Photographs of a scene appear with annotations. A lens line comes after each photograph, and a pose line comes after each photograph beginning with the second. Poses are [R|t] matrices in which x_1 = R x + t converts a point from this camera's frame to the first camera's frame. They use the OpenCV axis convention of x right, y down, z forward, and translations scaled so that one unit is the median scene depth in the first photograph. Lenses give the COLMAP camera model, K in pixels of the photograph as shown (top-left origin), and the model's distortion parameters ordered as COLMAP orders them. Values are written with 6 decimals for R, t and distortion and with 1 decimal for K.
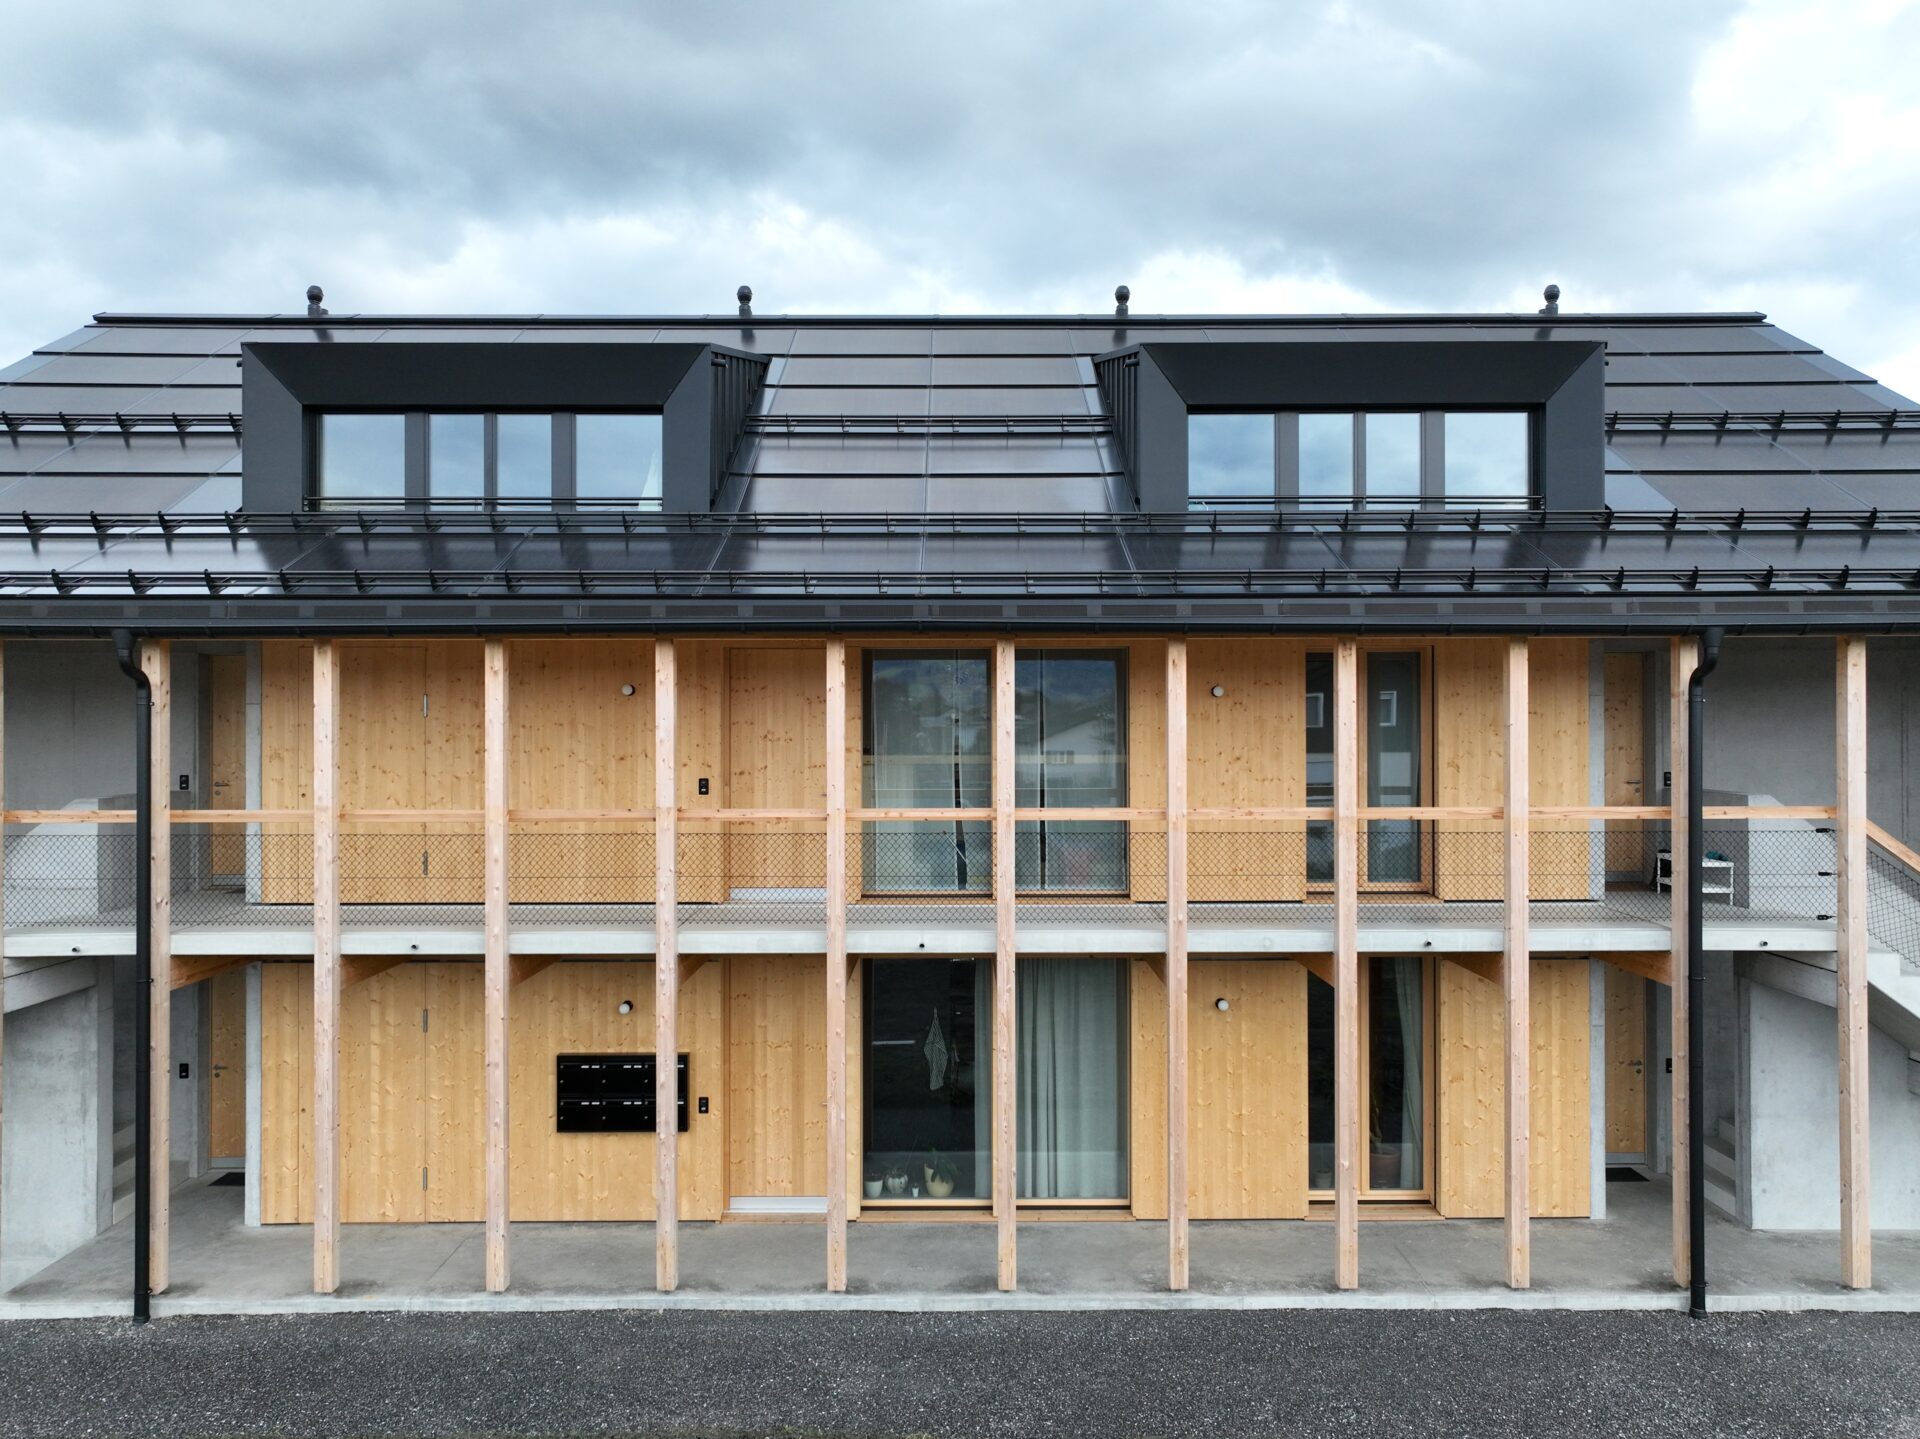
lens RADIAL K [[1349.1, 0, 959.0], [0, 1349.1, 703.2], [0, 0, 1]] dist [0.007615, -0.005208]
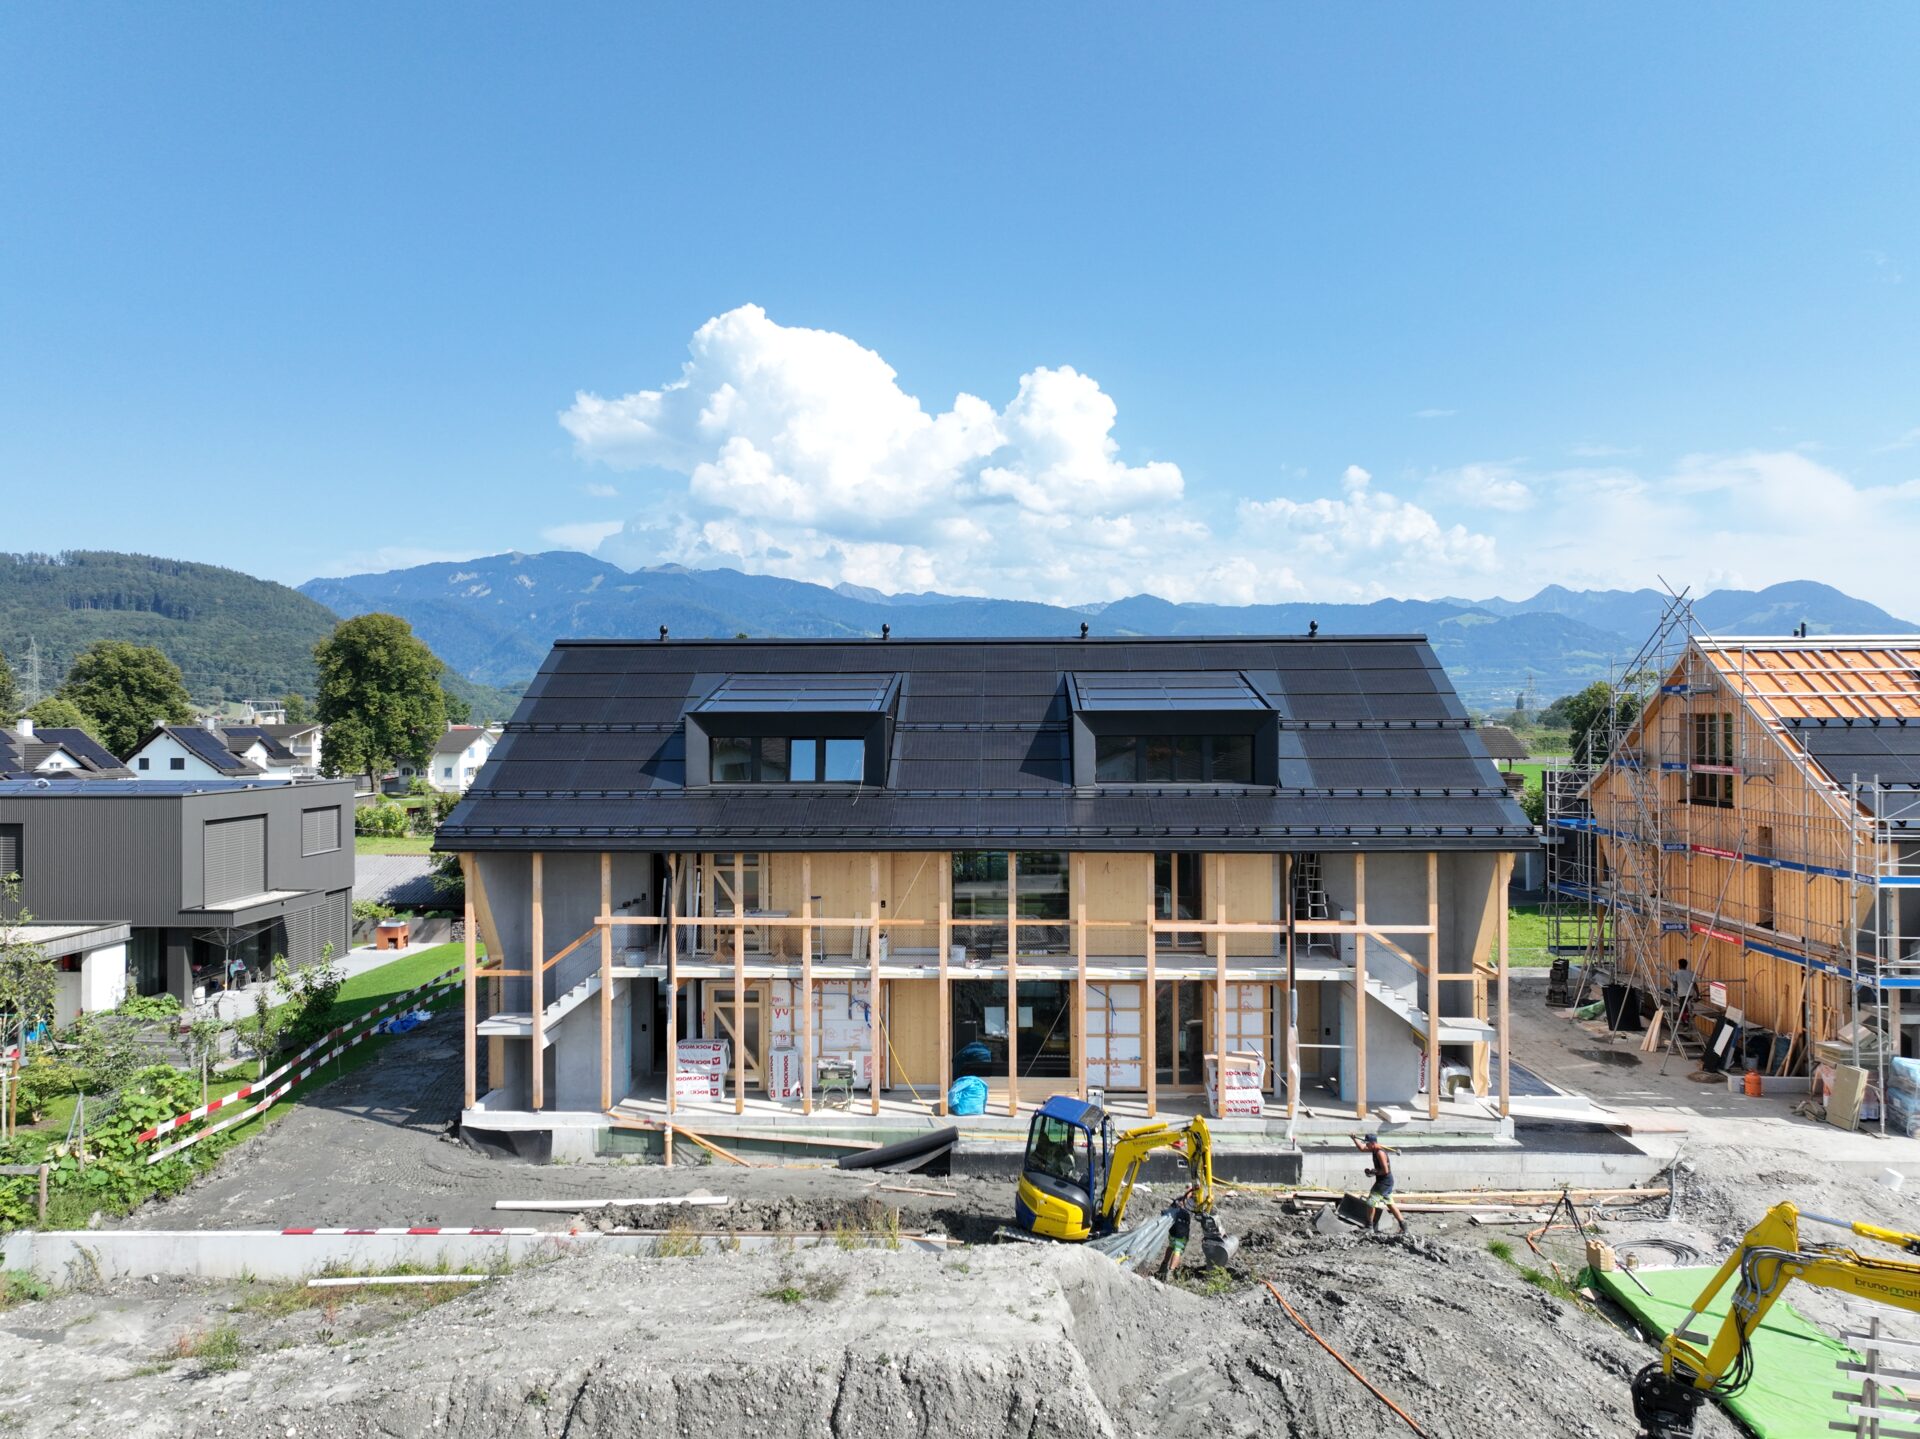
lens RADIAL K [[1349.4, 0, 960.6], [0, 1349.4, 707.7], [0, 0, 1]] dist [-0.004161, 0.021190]
pose [[0.998950, -0.003091, -0.045702, 0.050273], [0.003009, 0.999994, -0.001854, -0.282468], [0.045708, 0.001715, 0.998953, -1.359328]]
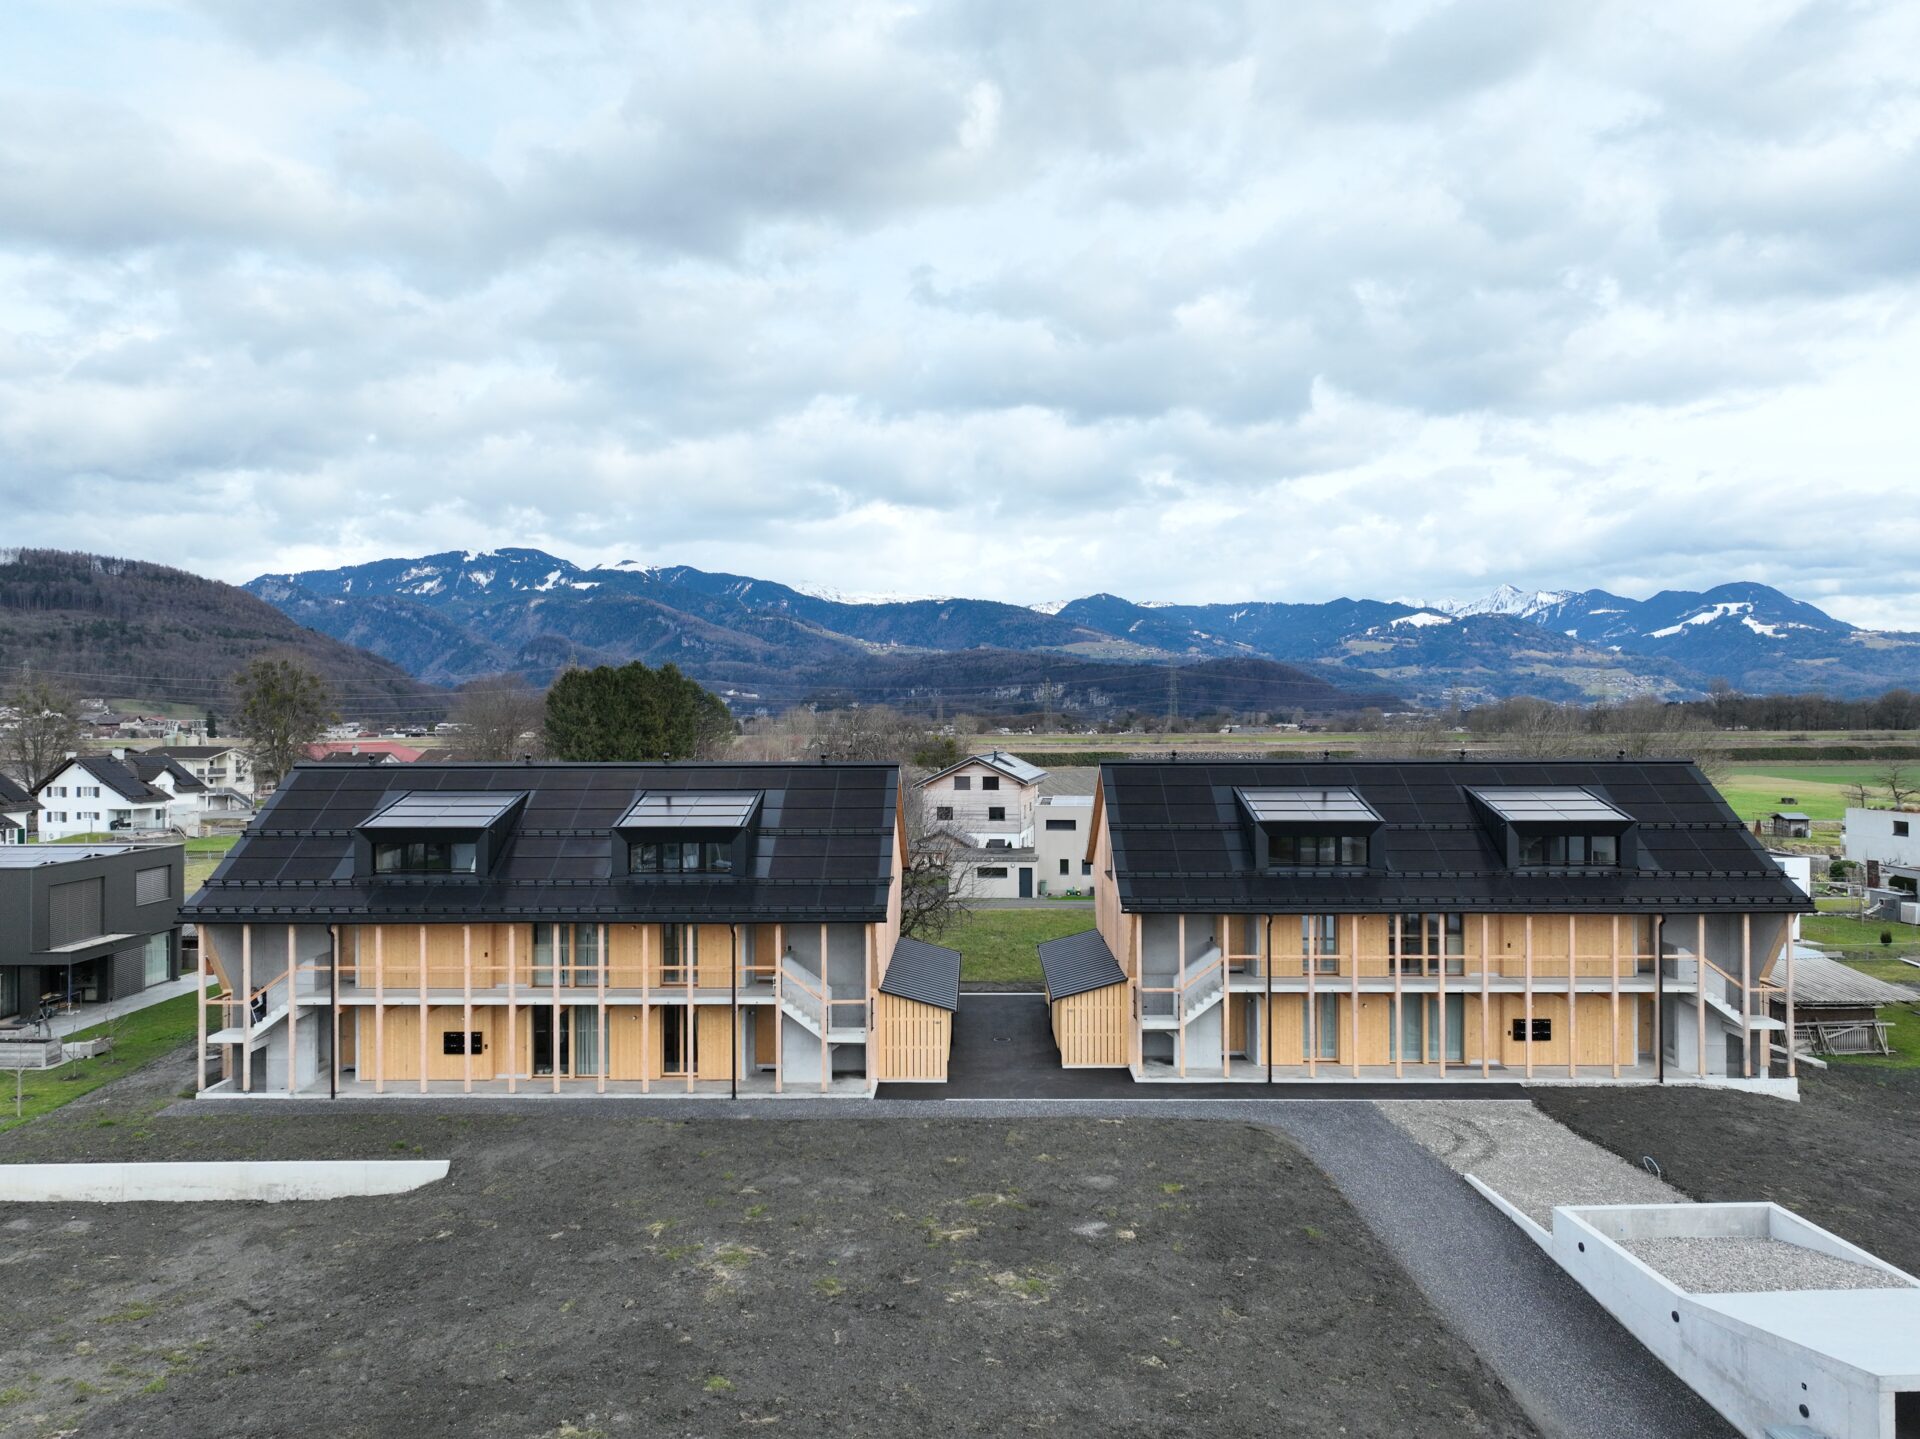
lens RADIAL K [[1349.4, 0, 961.1], [0, 1349.4, 711.6], [0, 0, 1]] dist [-0.004161, 0.021190]
pose [[0.999871, -0.001341, -0.016010, 1.150212], [0.001387, 0.999995, 0.002841, -0.603506], [0.016006, -0.002863, 0.999868, -2.587445]]
